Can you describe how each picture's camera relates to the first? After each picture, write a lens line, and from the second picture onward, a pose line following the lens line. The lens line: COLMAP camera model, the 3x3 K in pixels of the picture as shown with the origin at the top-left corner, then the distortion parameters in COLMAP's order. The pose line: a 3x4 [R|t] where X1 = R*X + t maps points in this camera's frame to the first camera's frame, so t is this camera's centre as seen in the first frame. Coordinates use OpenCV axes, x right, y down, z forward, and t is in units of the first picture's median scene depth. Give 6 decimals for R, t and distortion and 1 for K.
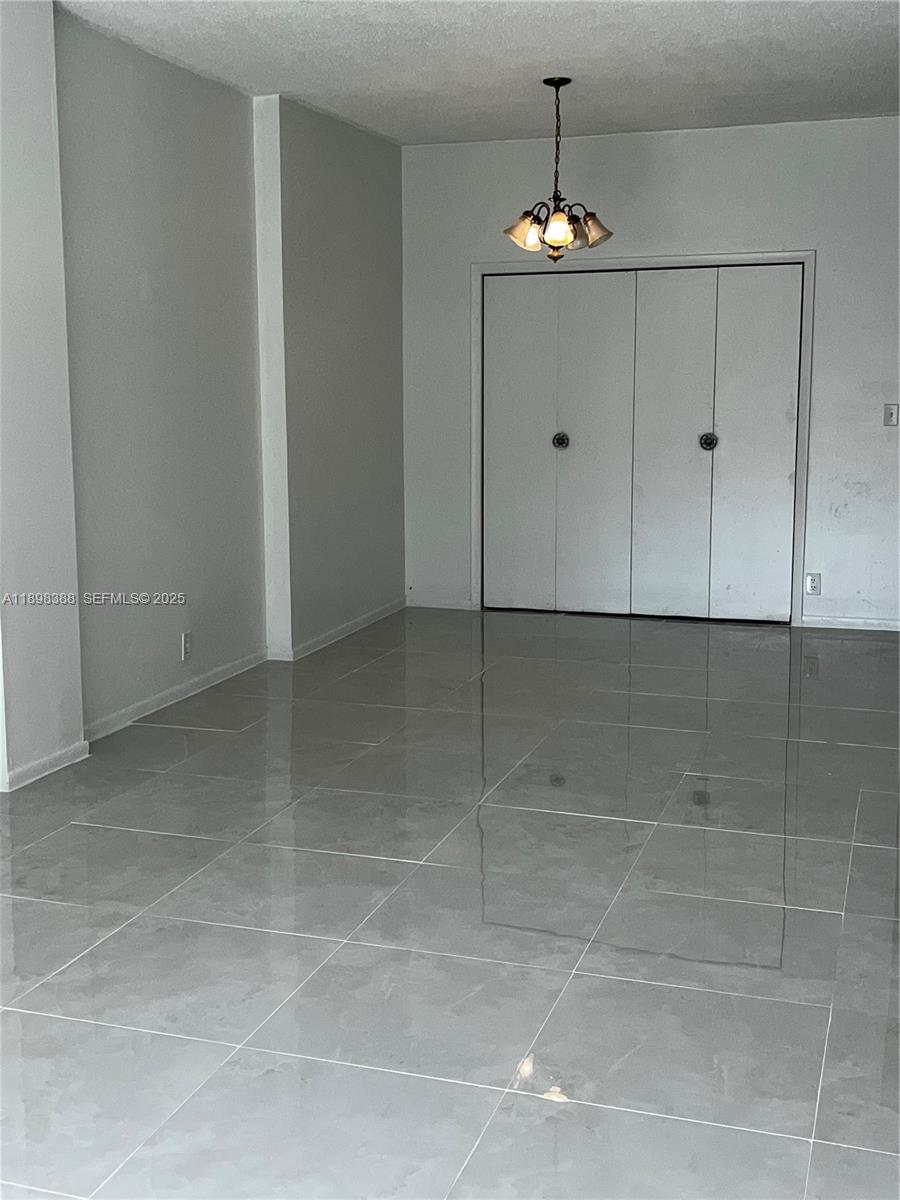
lens RADIAL K [[1400.1, 0, 443.6], [0, 1400.1, 594.3], [0, 0, 1]] dist [0.100165, -0.207615]
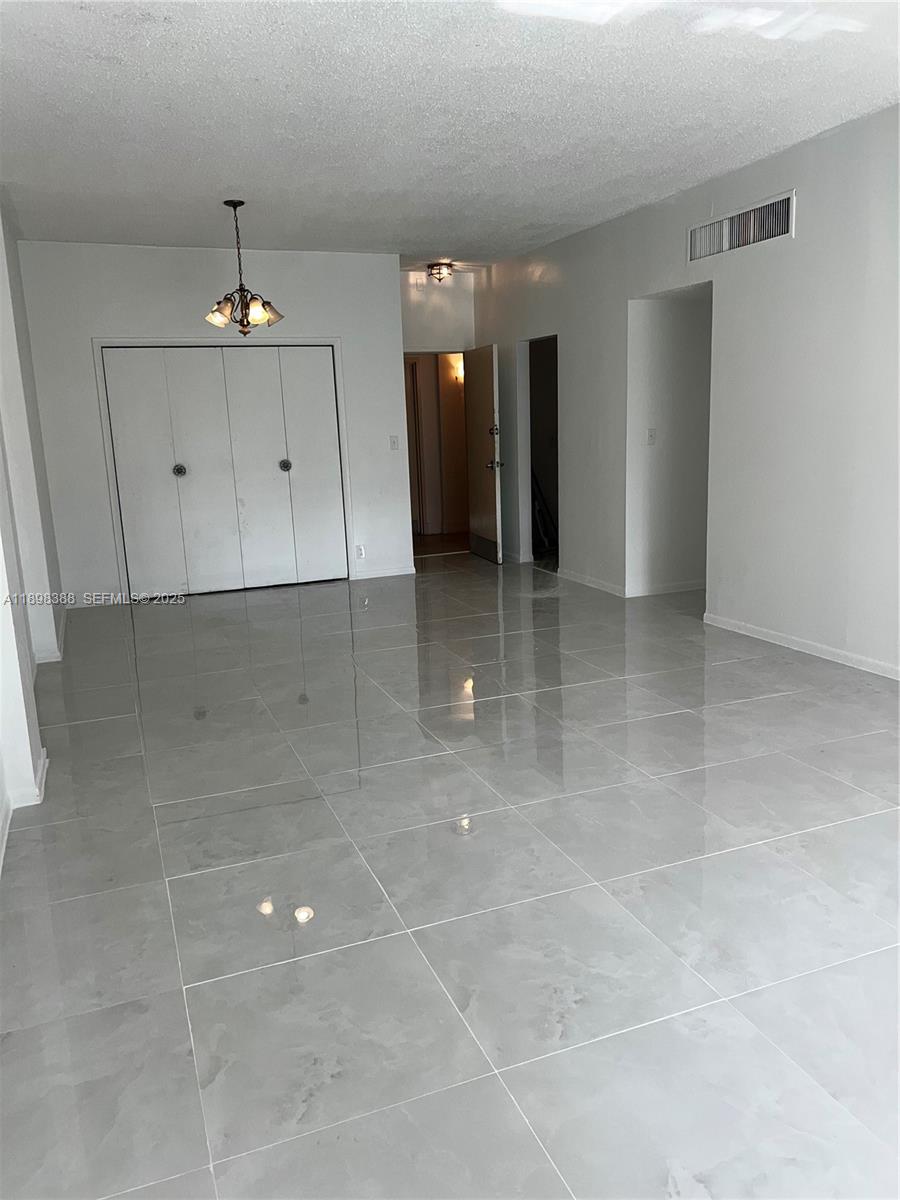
lens RADIAL K [[888.3, 0, 452.8], [0, 888.3, 610.3], [0, 0, 1]] dist [0.093462, -0.169280]
pose [[0.760078, -0.159548, 0.629941, -0.370403], [0.134168, 0.987034, 0.088104, -0.020418], [-0.635831, 0.017552, 0.771629, 0.195918]]
